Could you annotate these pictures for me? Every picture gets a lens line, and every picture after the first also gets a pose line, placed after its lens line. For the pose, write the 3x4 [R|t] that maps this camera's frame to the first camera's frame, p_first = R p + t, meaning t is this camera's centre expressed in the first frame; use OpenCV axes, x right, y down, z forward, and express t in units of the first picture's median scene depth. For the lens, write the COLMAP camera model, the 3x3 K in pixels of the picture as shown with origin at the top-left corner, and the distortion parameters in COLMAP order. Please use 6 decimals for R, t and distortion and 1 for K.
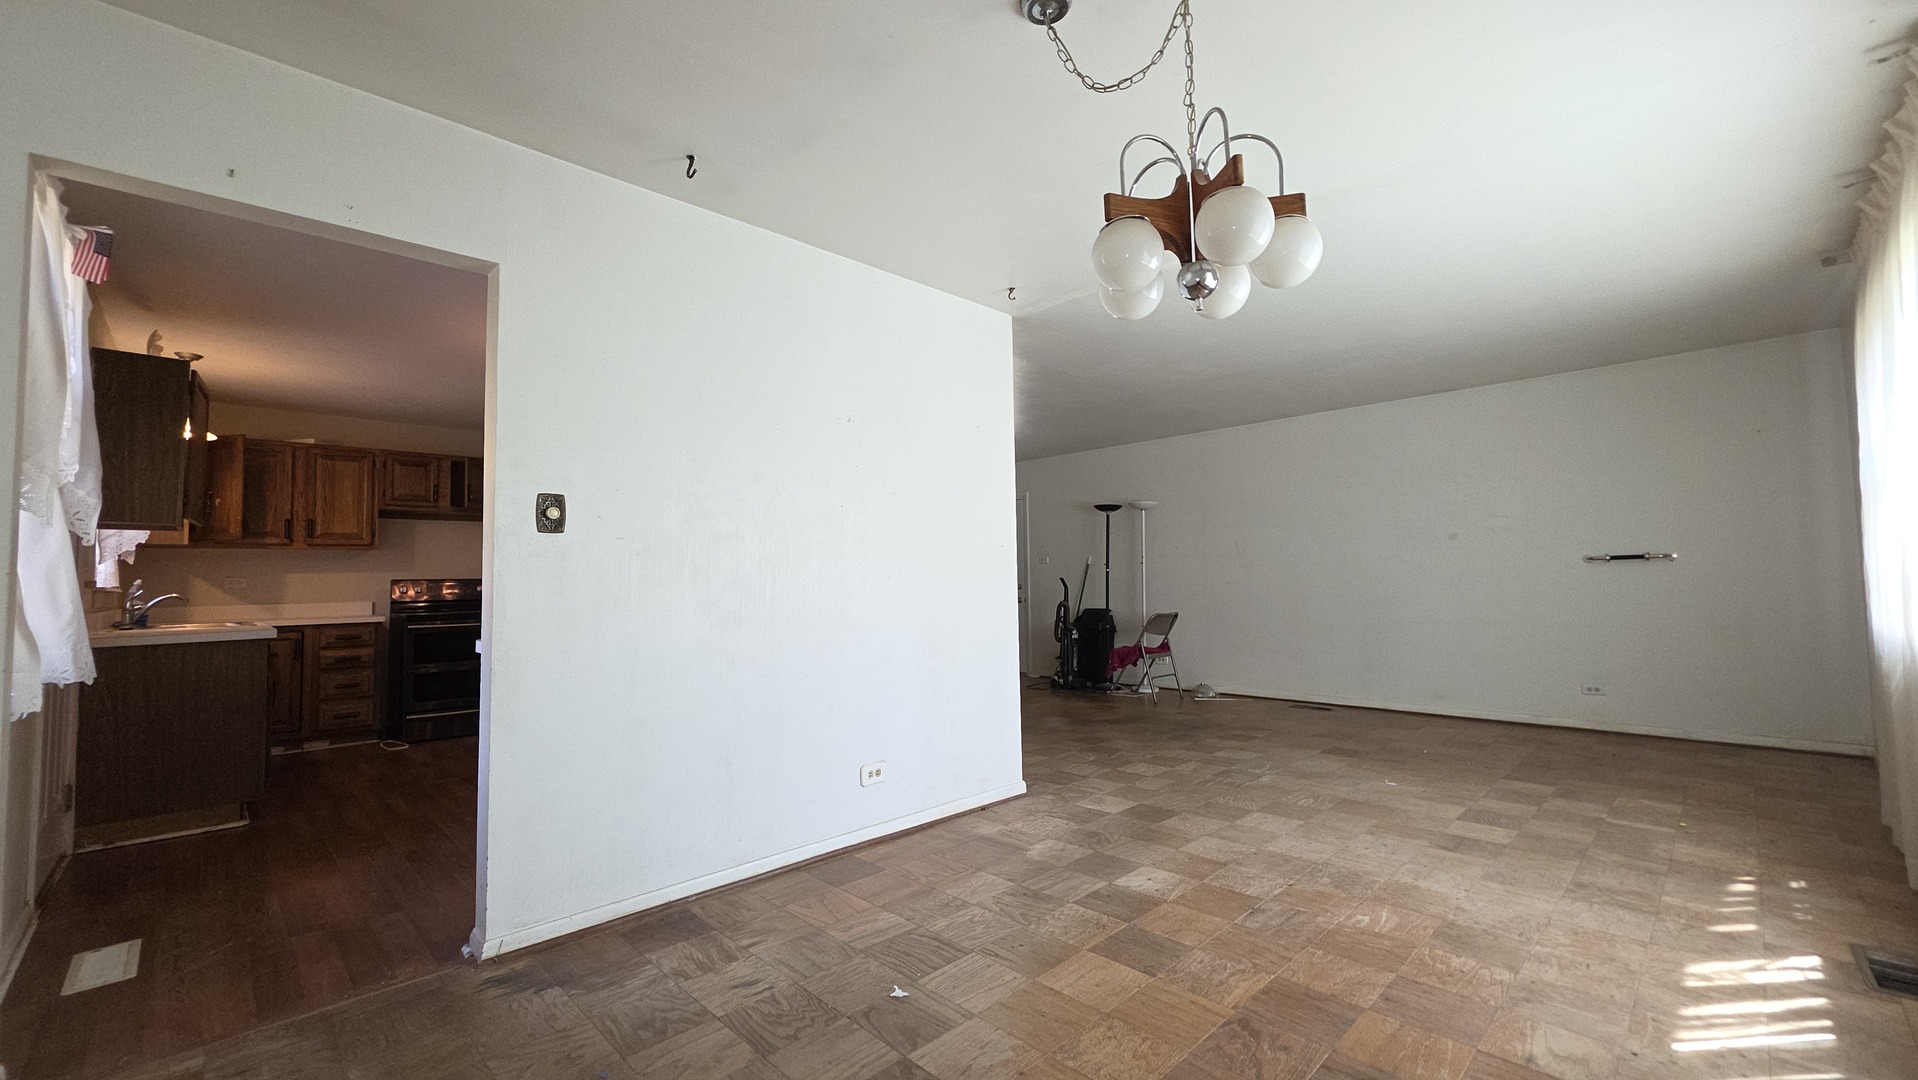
lens RADIAL K [[770.0, 0, 959.0], [0, 770.0, 540.0], [0, 0, 1]] dist [0.005399, -0.000299]
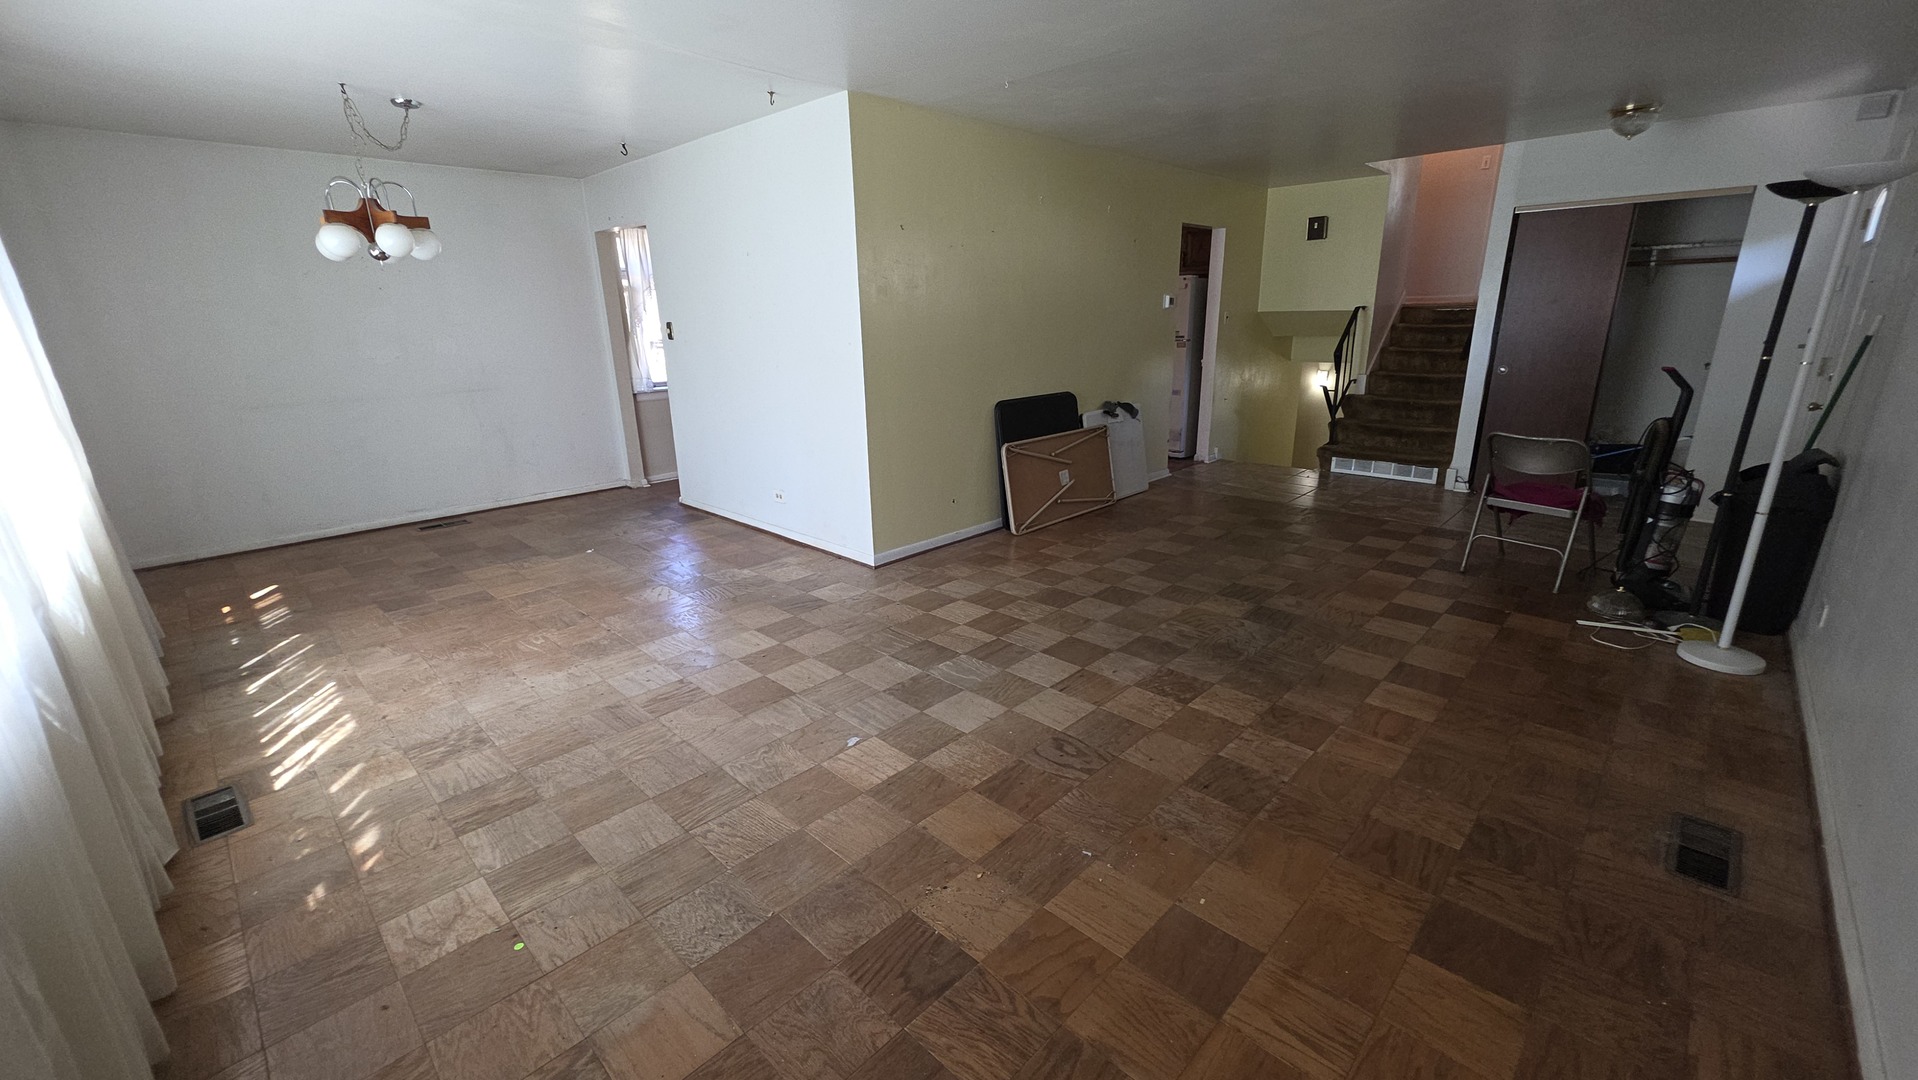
lens RADIAL K [[770.0, 0, 959.0], [0, 770.0, 540.0], [0, 0, 1]] dist [0.005399, -0.000299]
pose [[0.018388, 0.303910, -0.952523, 1.694962], [0.075554, 0.949538, 0.304416, -0.070279], [0.996972, -0.077565, -0.005501, 1.645086]]
